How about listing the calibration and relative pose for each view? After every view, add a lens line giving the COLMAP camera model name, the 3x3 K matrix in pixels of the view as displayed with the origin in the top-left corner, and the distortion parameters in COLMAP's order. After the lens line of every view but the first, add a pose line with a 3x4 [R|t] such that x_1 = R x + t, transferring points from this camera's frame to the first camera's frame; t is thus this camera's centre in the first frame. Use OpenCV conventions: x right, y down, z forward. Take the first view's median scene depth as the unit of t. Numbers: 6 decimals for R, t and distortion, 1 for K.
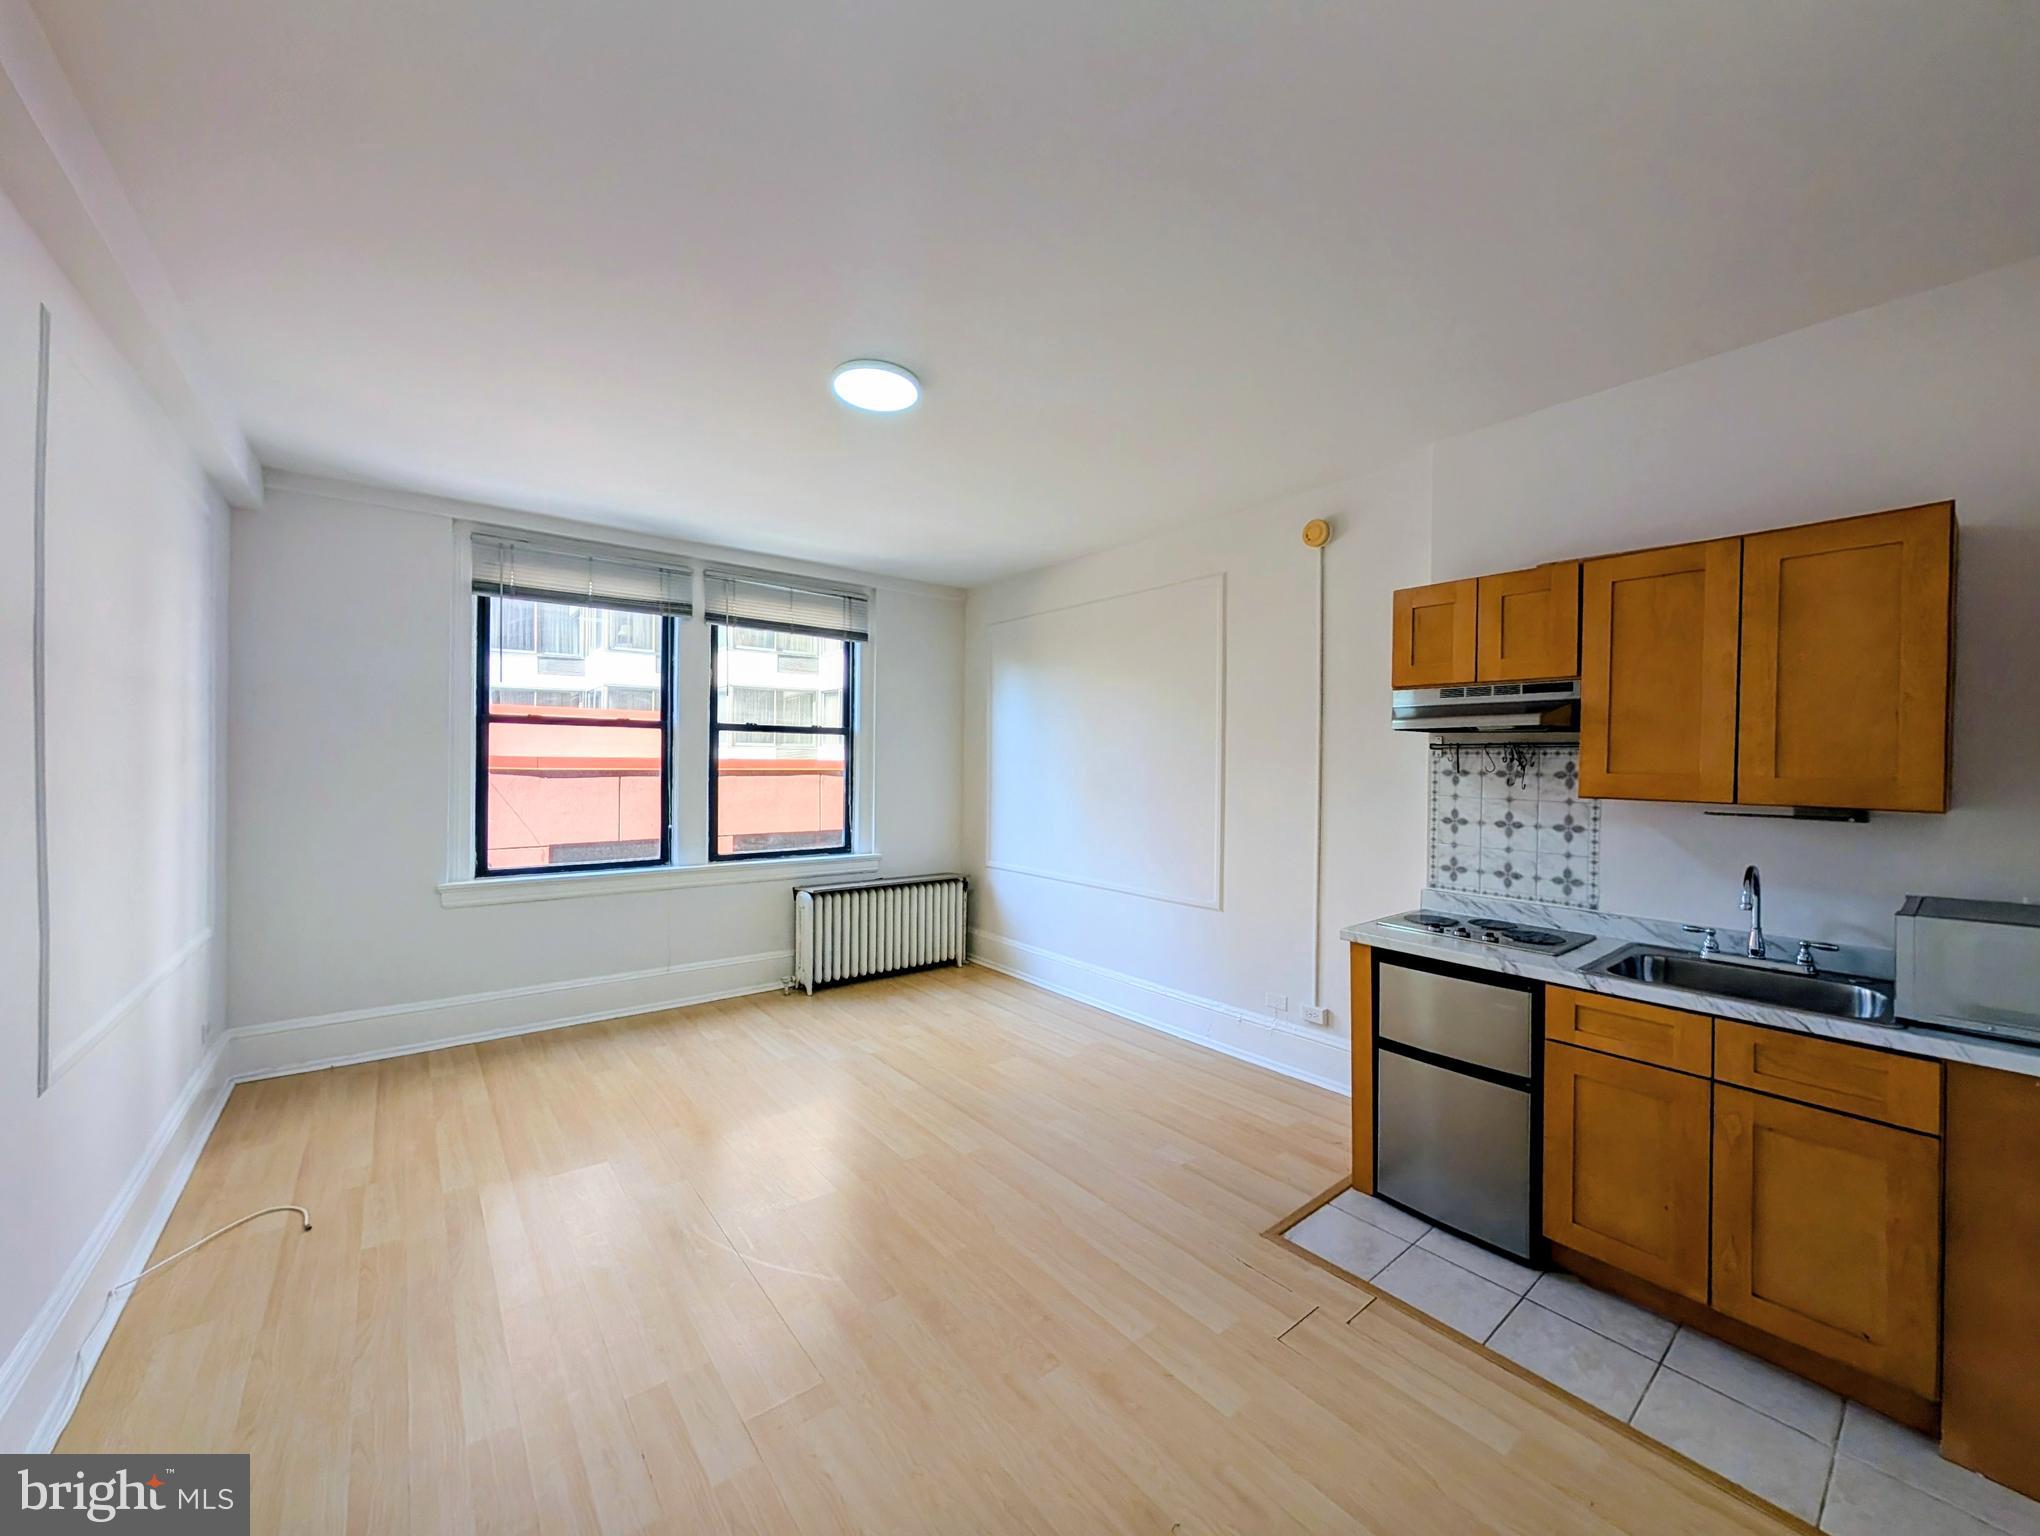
lens RADIAL K [[776.1, 0, 1023.1], [0, 776.1, 767.2], [0, 0, 1]] dist [-0.001116, 0.000126]
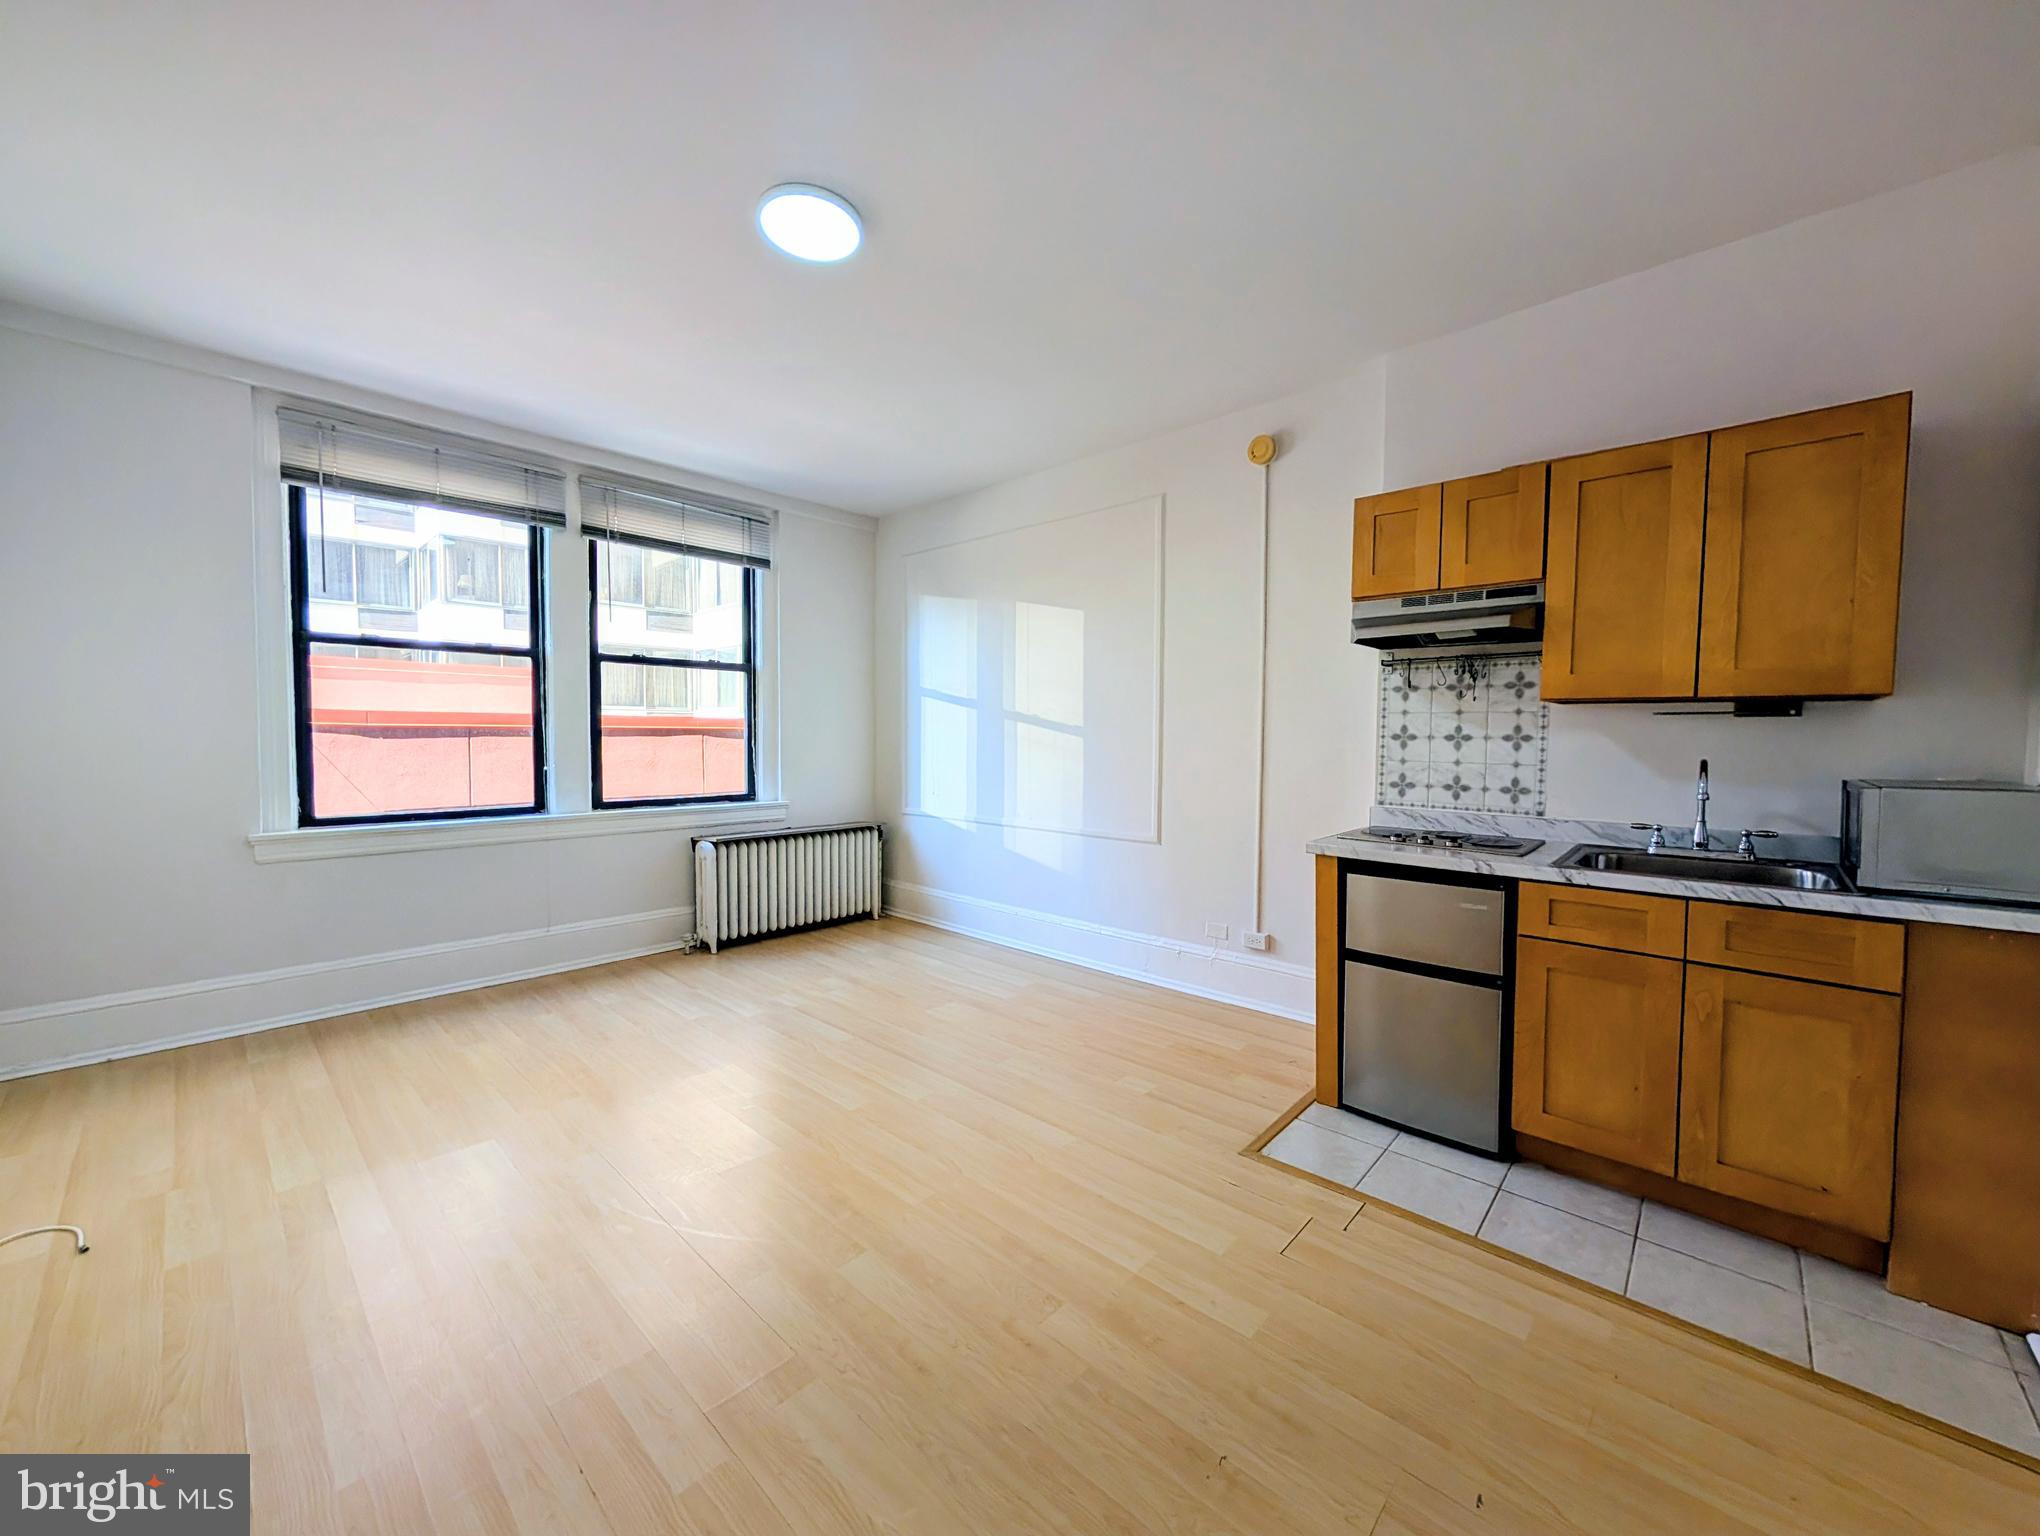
lens RADIAL K [[773.3, 0, 1023.8], [0, 773.3, 767.2], [0, 0, 1]] dist [-0.001738, 0.000185]
pose [[0.988616, -0.010510, 0.150091, -0.061918], [0.004967, 0.999293, 0.037259, 0.053724], [-0.150376, -0.036089, 0.987970, 0.067966]]
